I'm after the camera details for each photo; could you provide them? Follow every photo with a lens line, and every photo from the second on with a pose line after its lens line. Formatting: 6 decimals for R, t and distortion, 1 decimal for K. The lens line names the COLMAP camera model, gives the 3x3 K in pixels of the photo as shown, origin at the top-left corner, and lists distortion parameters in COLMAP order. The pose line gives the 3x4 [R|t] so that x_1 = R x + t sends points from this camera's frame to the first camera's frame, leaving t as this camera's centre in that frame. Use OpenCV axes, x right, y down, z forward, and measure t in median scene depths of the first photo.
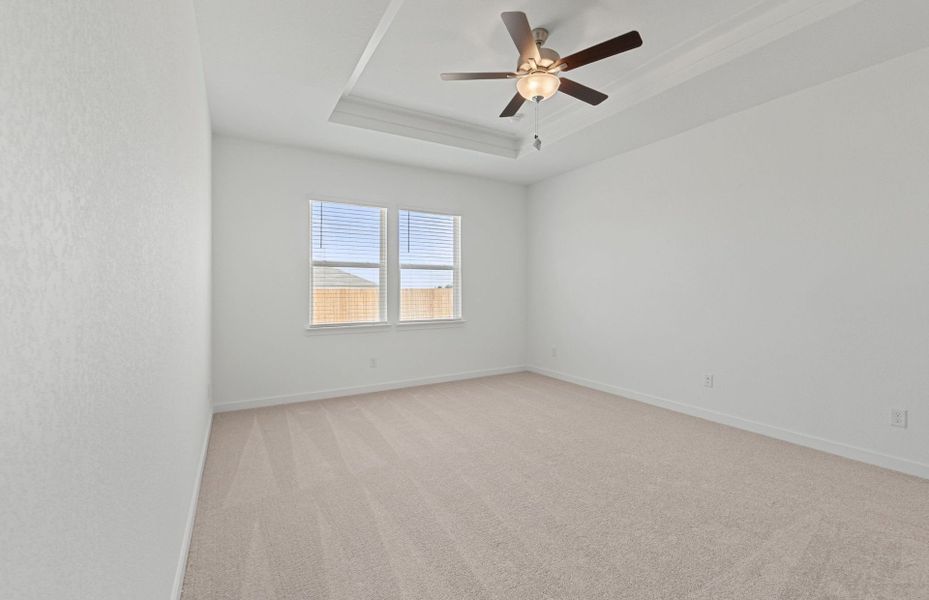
lens RADIAL K [[390.7, 0, 460.5], [0, 390.7, 293.4], [0, 0, 1]] dist [-0.007996, 0.000059]
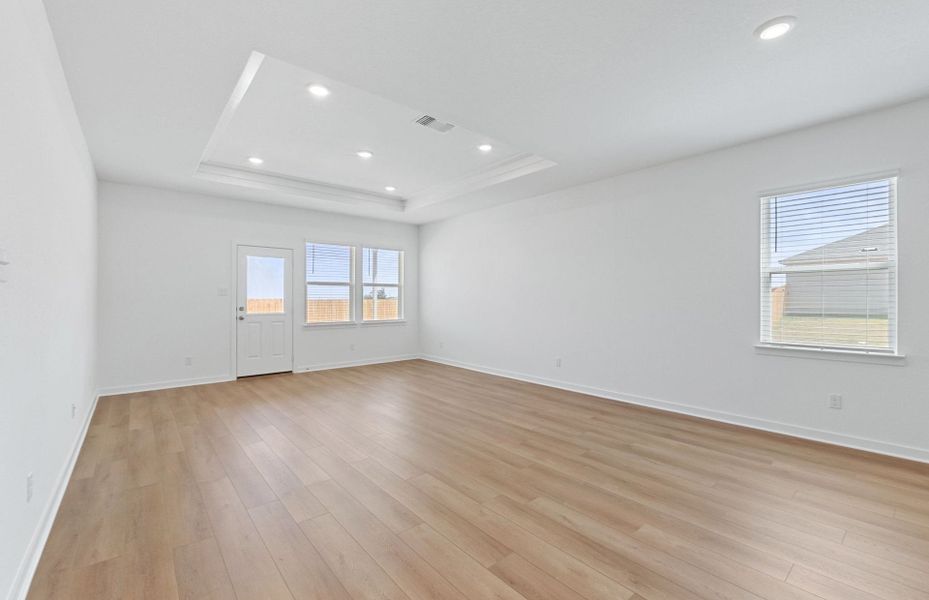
lens RADIAL K [[390.7, 0, 467.8], [0, 390.7, 302.3], [0, 0, 1]] dist [-0.007996, 0.000059]
pose [[0.982933, 0.001327, 0.183957, -0.035370], [-0.000816, 0.999996, -0.002857, 0.002418], [-0.183960, 0.002658, 0.982930, -0.571230]]
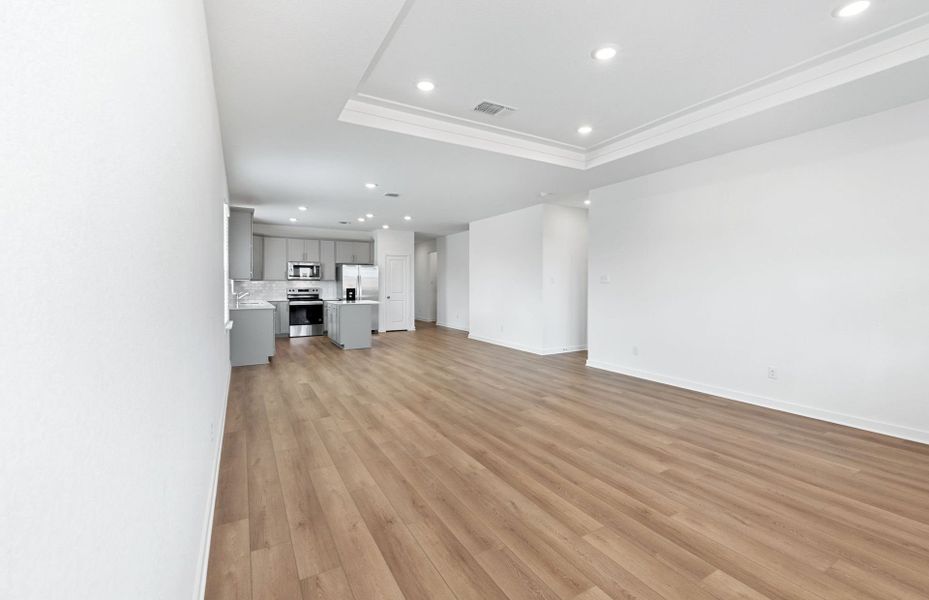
lens RADIAL K [[390.7, 0, 469.3], [0, 390.7, 292.5], [0, 0, 1]] dist [-0.007996, 0.000059]
pose [[-0.999966, 0.006685, -0.004746, 0.098869], [0.006551, 0.999593, 0.027771, -0.021393], [0.004930, 0.027739, -0.999603, 1.006621]]
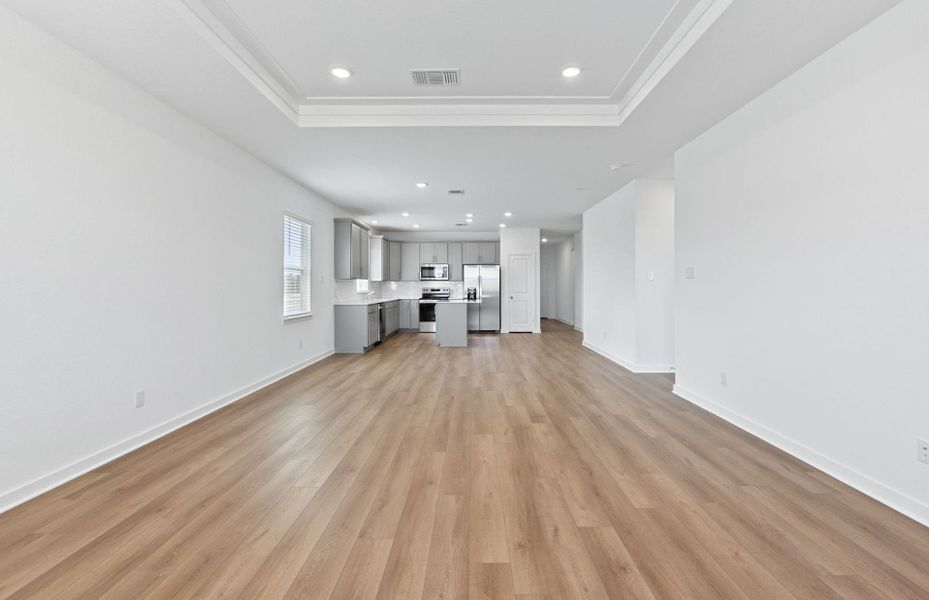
lens RADIAL K [[390.7, 0, 470.1], [0, 390.7, 287.9], [0, 0, 1]] dist [-0.007996, 0.000059]
pose [[-0.864730, 0.006555, 0.502194, -0.344379], [0.011021, 0.999922, 0.005926, -0.004110], [-0.502116, 0.010659, -0.864735, 0.775823]]
